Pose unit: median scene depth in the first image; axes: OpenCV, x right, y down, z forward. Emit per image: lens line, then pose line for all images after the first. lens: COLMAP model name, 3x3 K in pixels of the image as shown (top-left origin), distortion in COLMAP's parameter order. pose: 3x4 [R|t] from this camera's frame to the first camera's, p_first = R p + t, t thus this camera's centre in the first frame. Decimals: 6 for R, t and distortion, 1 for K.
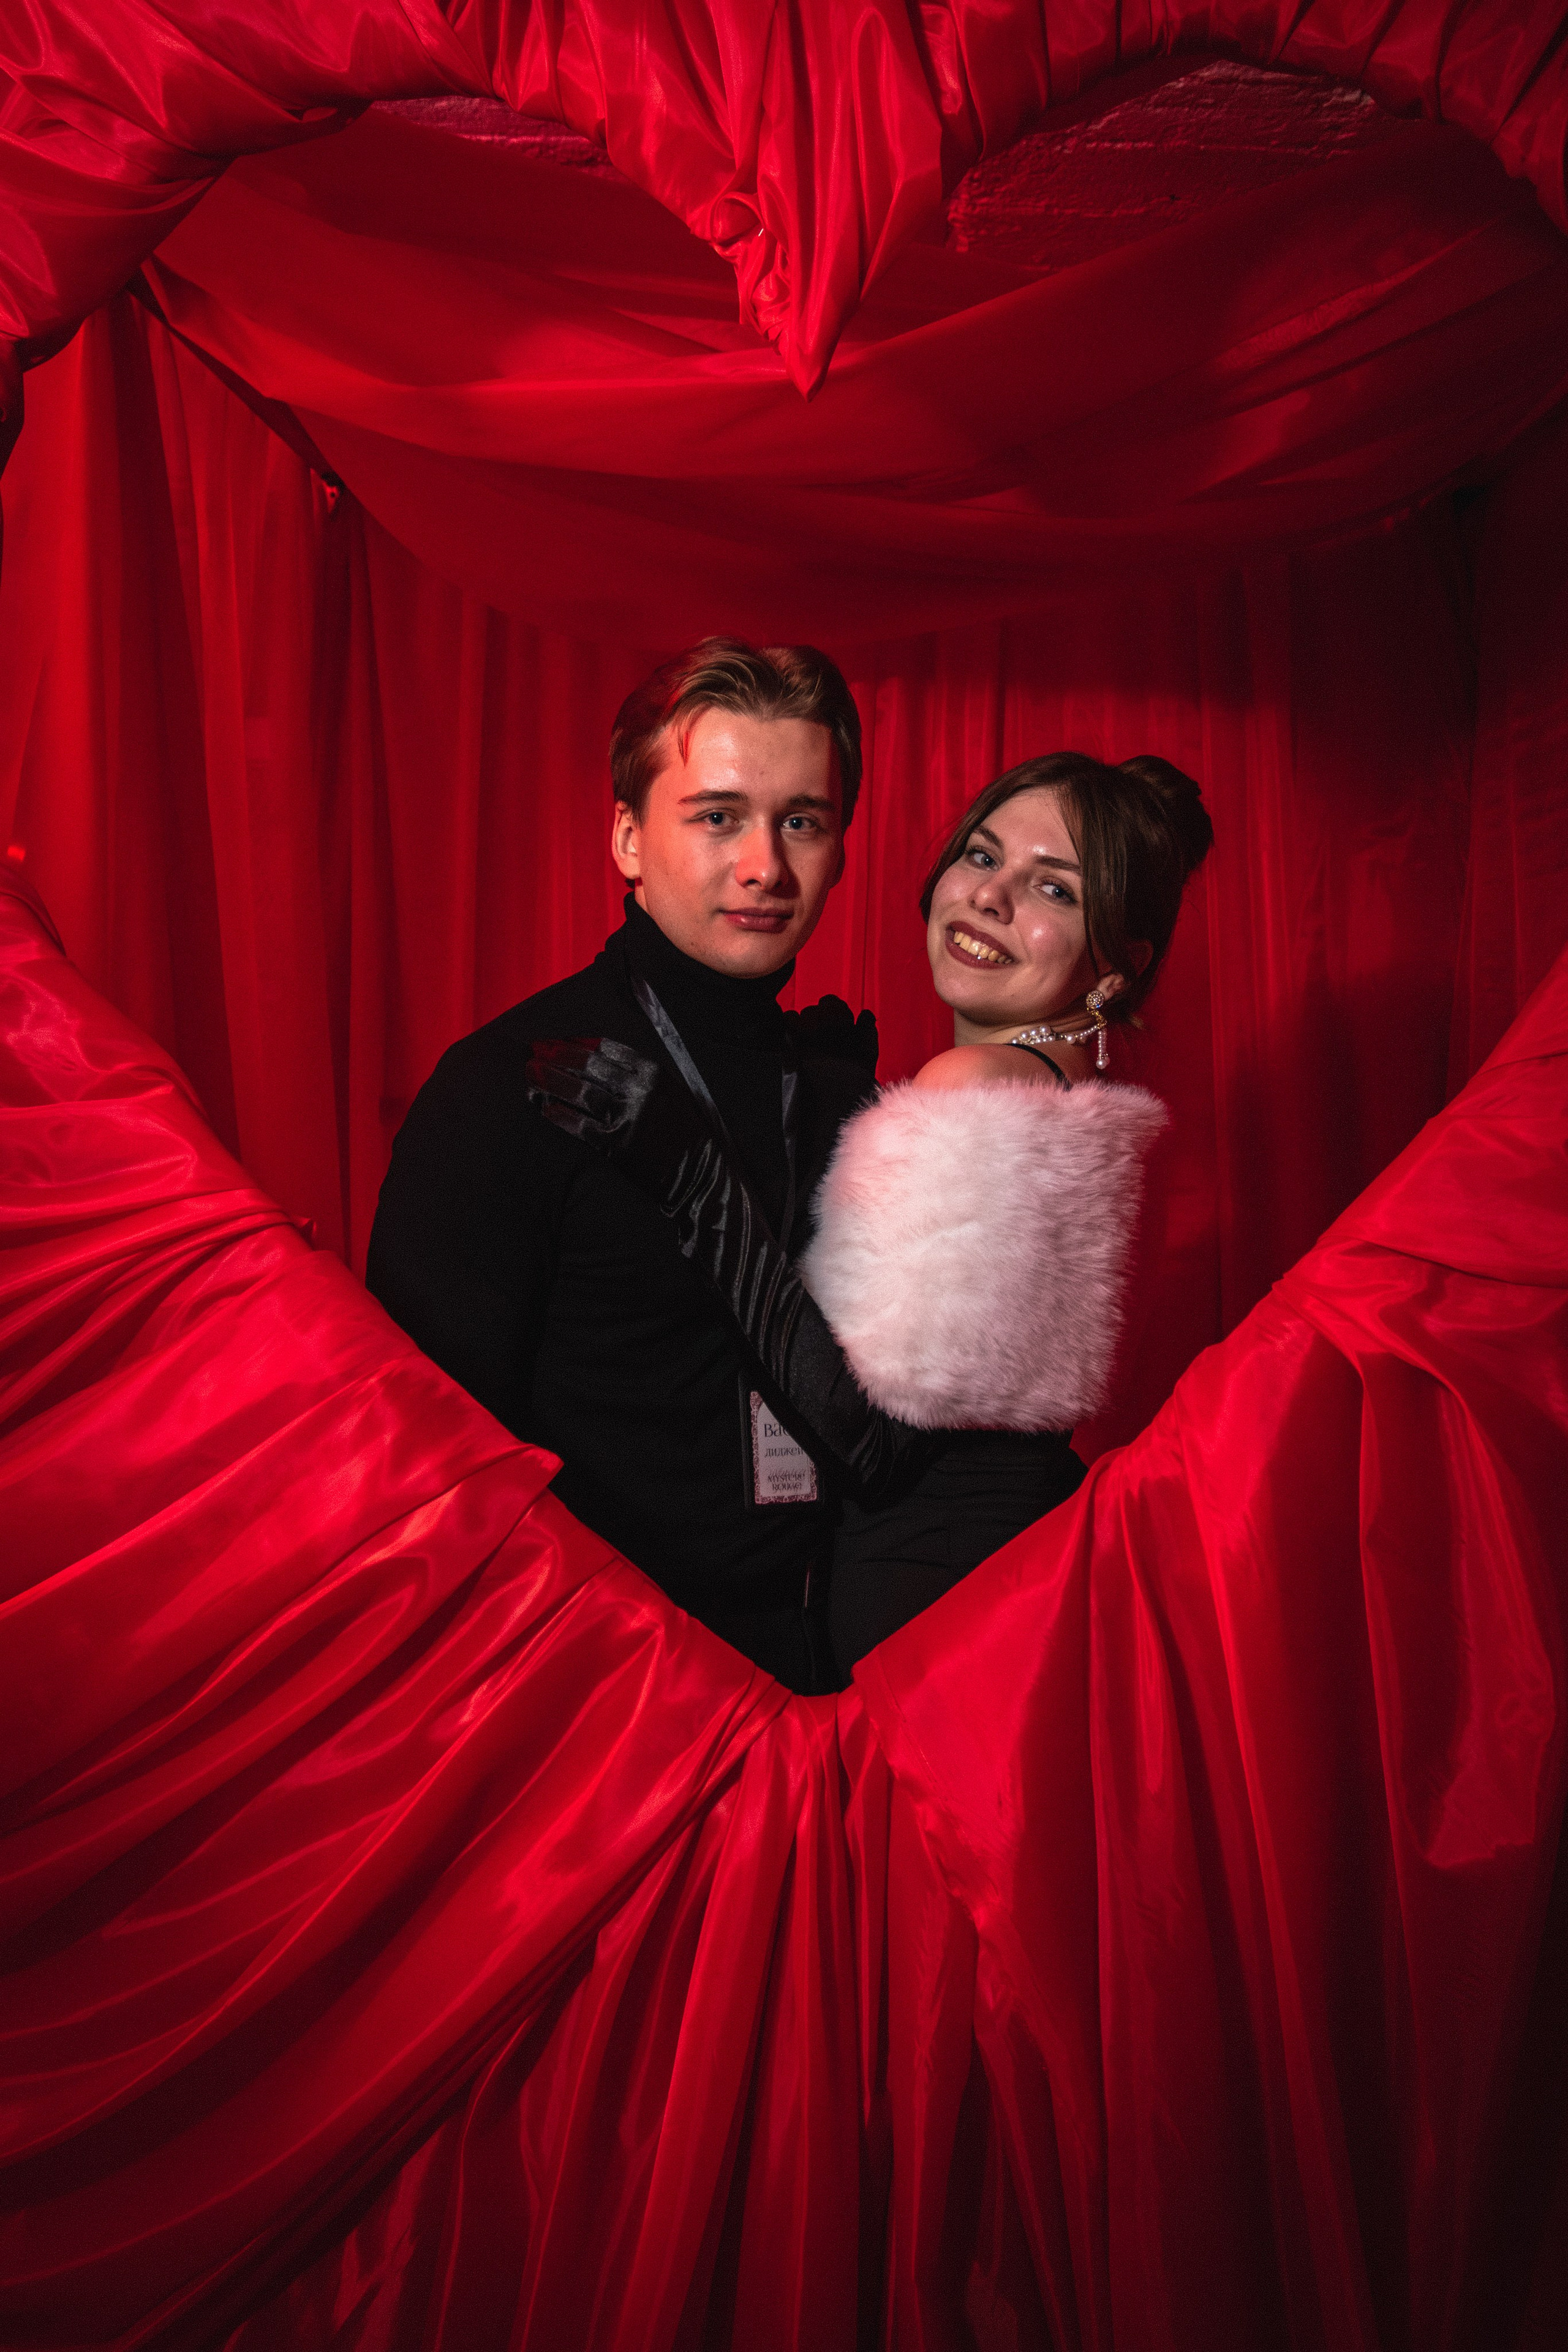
lens RADIAL K [[1827.9, 0, 775.1], [0, 1827.9, 1170.1], [0, 0, 1]] dist [-0.034978, 0.014267]
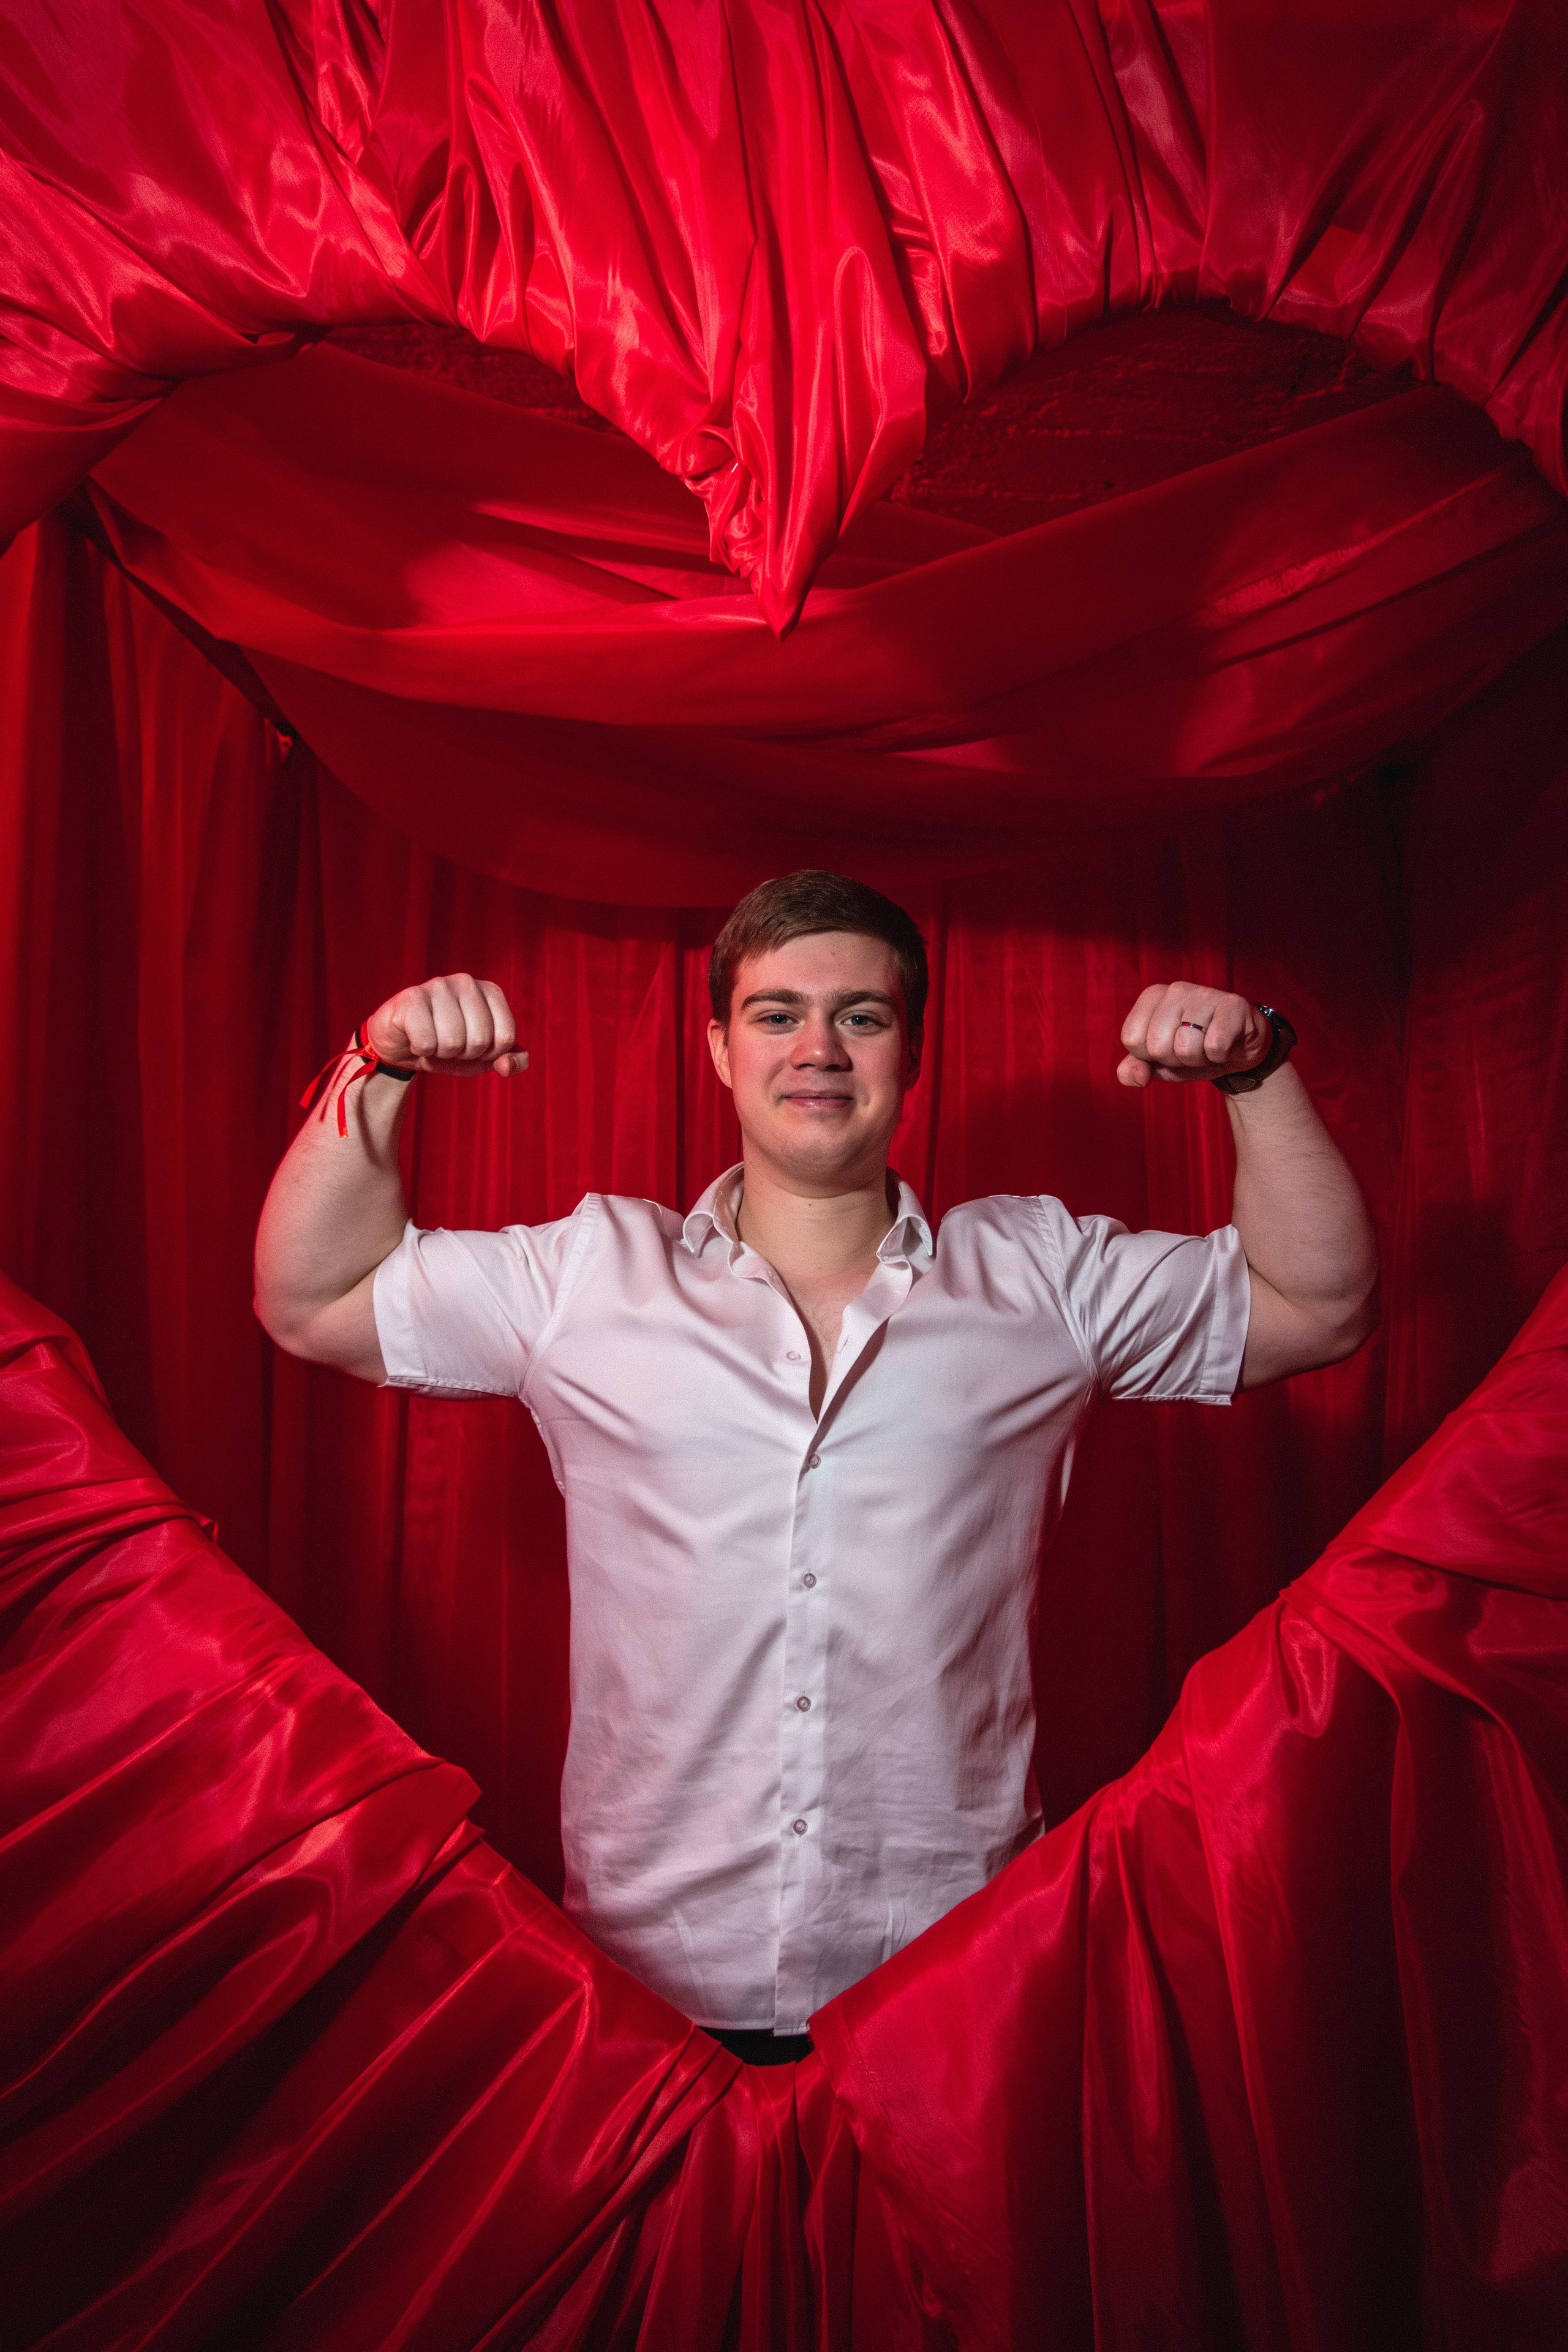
lens RADIAL K [[1750.9, 0, 772.6], [0, 1750.9, 1197.0], [0, 0, 1]] dist [-0.037478, 0.007209]
pose [[0.999029, 0.017549, 0.040406, -0.017823], [-0.012783, 0.993245, -0.115329, -0.030092], [-0.042157, 0.114701, 0.992505, 0.131292]]
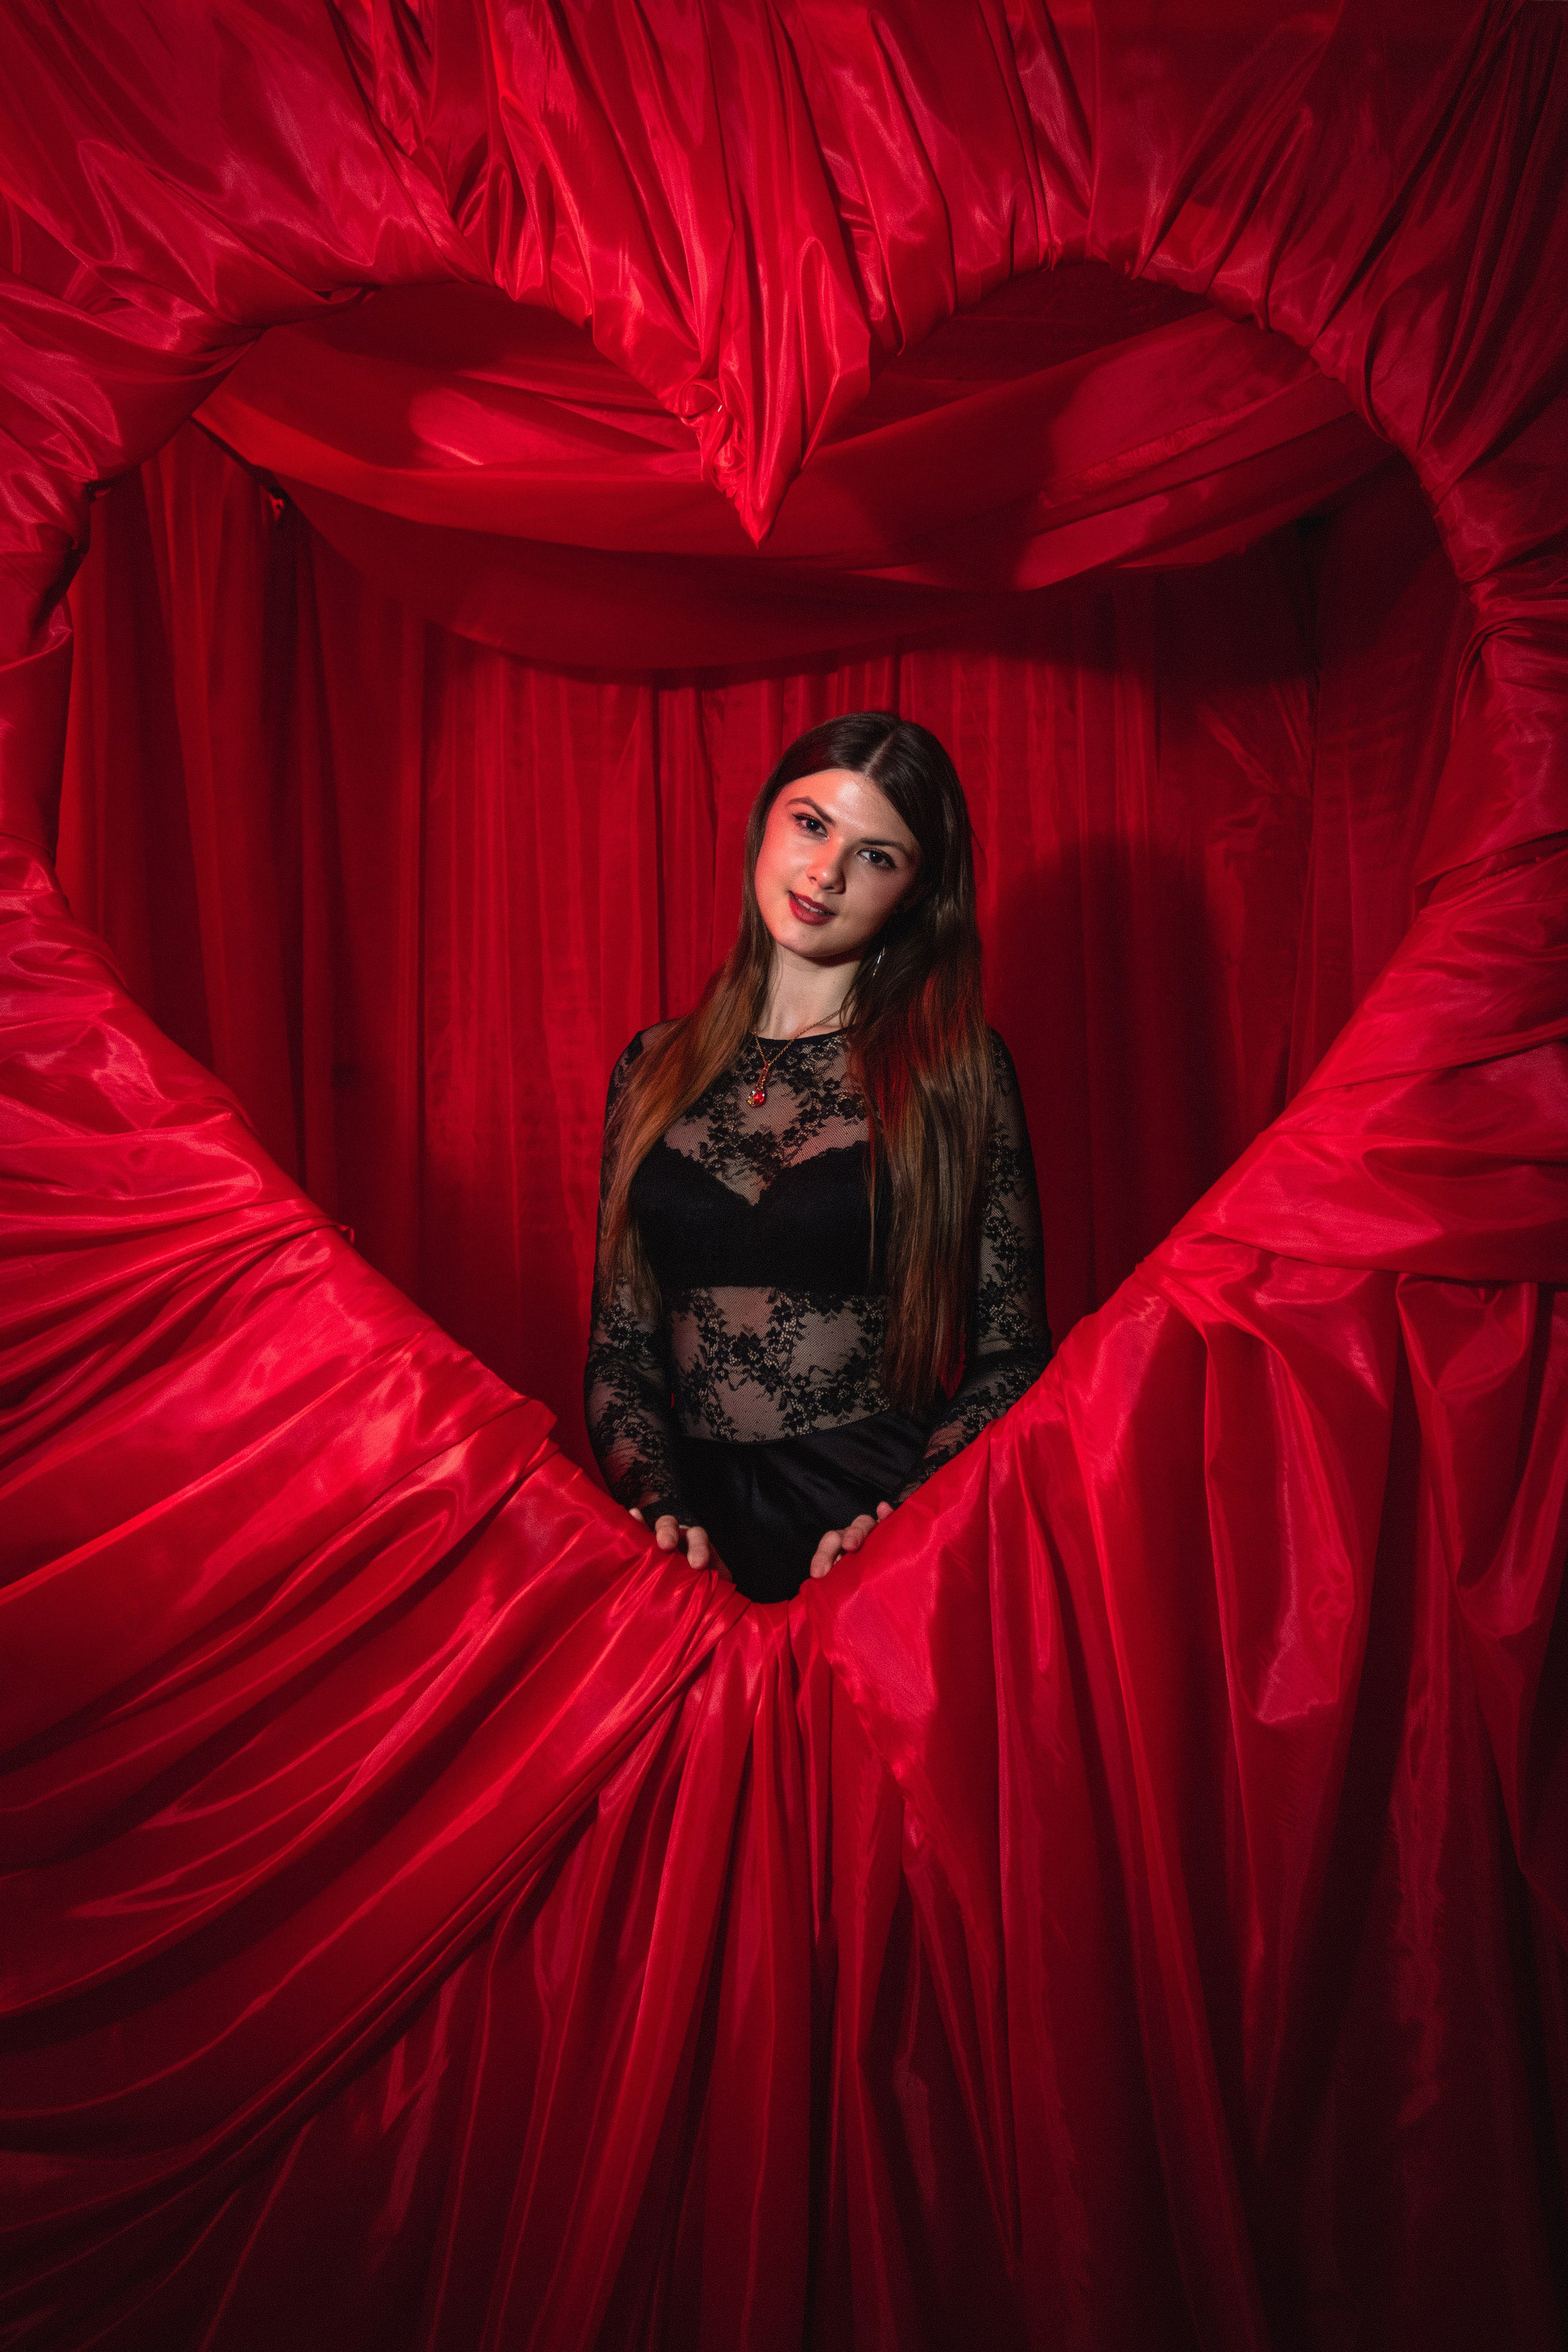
lens RADIAL K [[1791.4, 0, 784.8], [0, 1791.4, 1142.3], [0, 0, 1]] dist [-0.031245, 0.003323]
pose [[0.997600, -0.009791, 0.068545, -0.050230], [0.007673, 0.999487, 0.031096, -0.062629], [-0.068814, -0.030495, 0.997163, -0.202983]]
